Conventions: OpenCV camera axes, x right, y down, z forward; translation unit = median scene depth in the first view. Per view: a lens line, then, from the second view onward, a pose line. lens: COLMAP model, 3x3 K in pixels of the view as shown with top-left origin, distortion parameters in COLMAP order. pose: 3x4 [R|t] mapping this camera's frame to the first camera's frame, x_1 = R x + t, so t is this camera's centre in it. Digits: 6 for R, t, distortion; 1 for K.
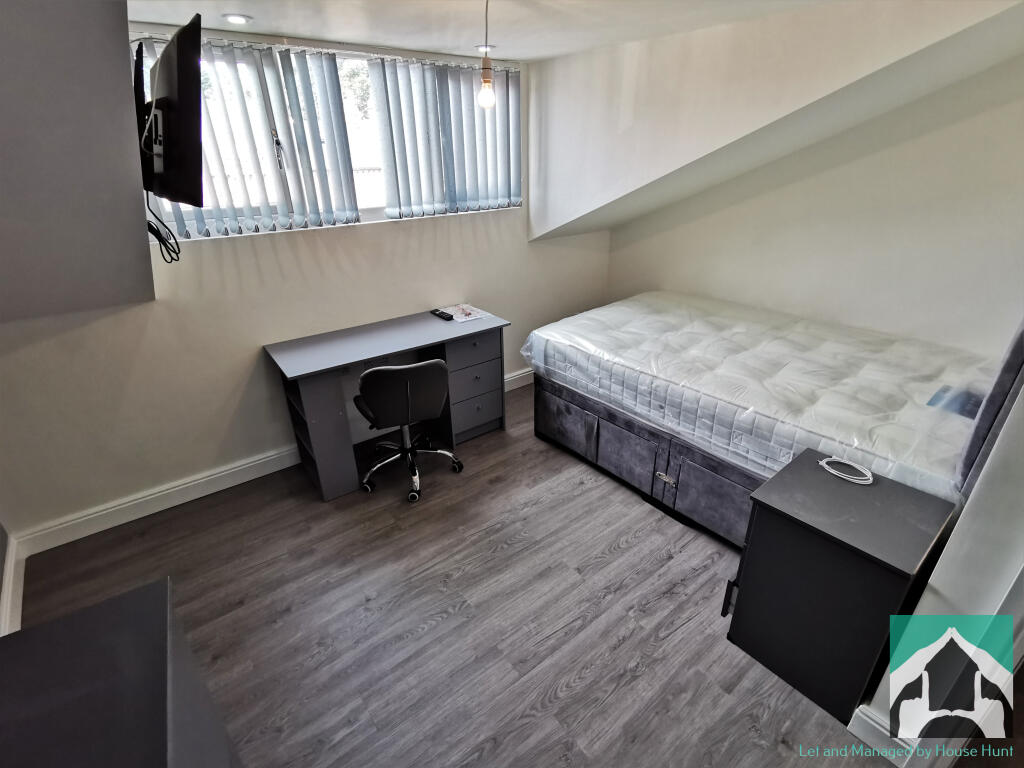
lens RADIAL K [[488.4, 0, 517.1], [0, 488.4, 387.6], [0, 0, 1]] dist [0.021704, 0.000709]
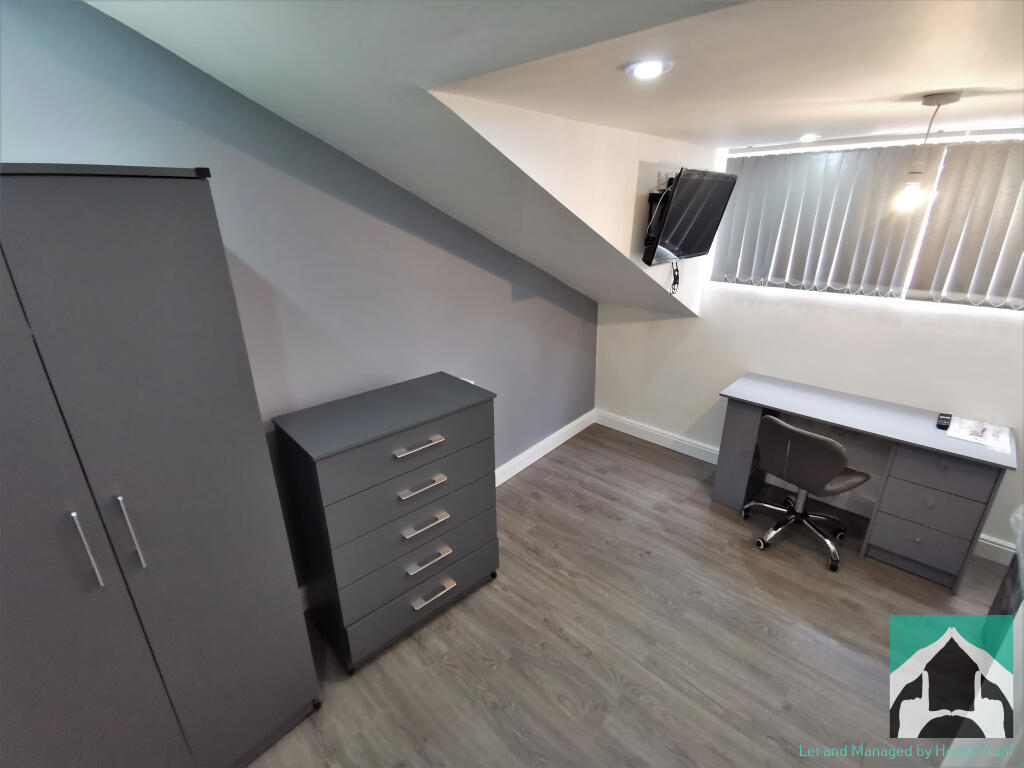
lens RADIAL K [[488.4, 0, 514.5], [0, 488.4, 386.5], [0, 0, 1]] dist [0.021704, 0.000709]
pose [[0.172760, 0.368267, -0.913528, 0.657909], [-0.425592, 0.864334, 0.267951, -0.159851], [0.888271, 0.342499, 0.306054, 0.093440]]
